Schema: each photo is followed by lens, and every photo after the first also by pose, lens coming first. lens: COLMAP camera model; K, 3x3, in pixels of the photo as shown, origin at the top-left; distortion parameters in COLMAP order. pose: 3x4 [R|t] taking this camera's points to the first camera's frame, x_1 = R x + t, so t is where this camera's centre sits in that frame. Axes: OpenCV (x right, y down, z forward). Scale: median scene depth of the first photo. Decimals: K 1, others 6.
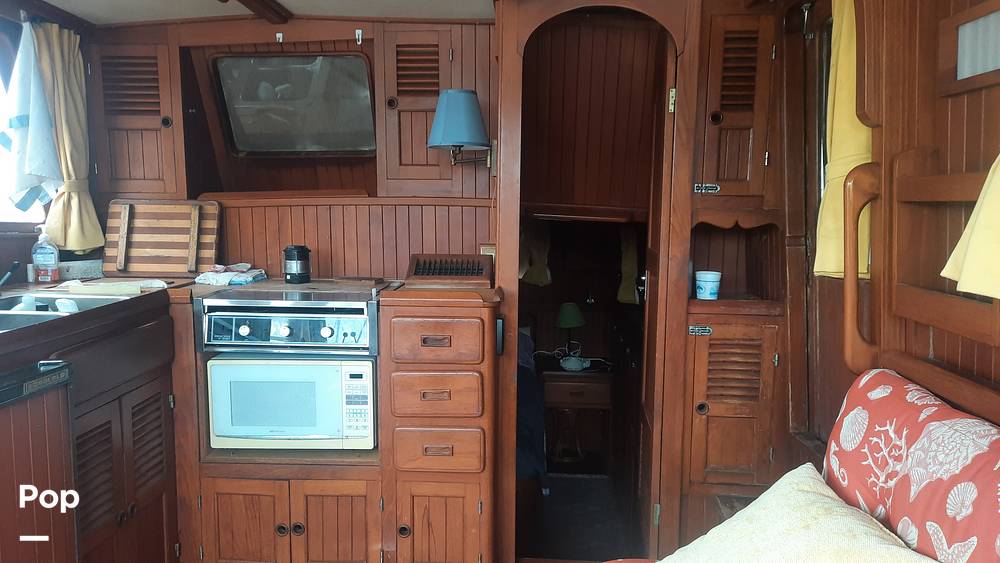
lens RADIAL K [[685.3, 0, 495.6], [0, 685.3, 278.2], [0, 0, 1]] dist [0.009361, -0.000870]
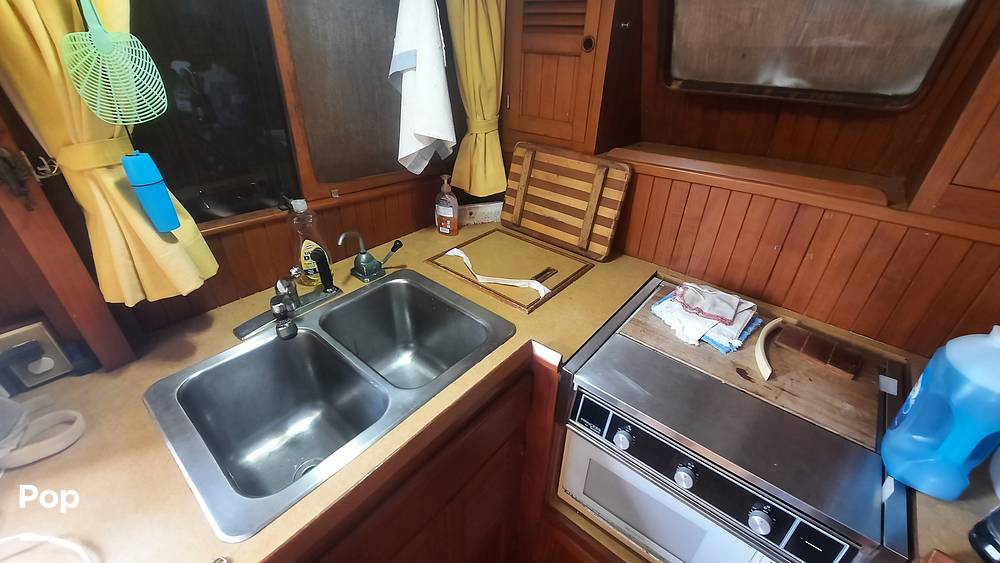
lens RADIAL K [[405.5, 0, 500.0], [0, 405.5, 281.5], [0, 0, 1]] dist [-0.014753, 0.000288]
pose [[0.788139, 0.327128, -0.521368, -0.244329], [-0.097033, 0.902512, 0.419590, -0.169176], [0.607801, -0.280105, 0.743047, 0.547863]]
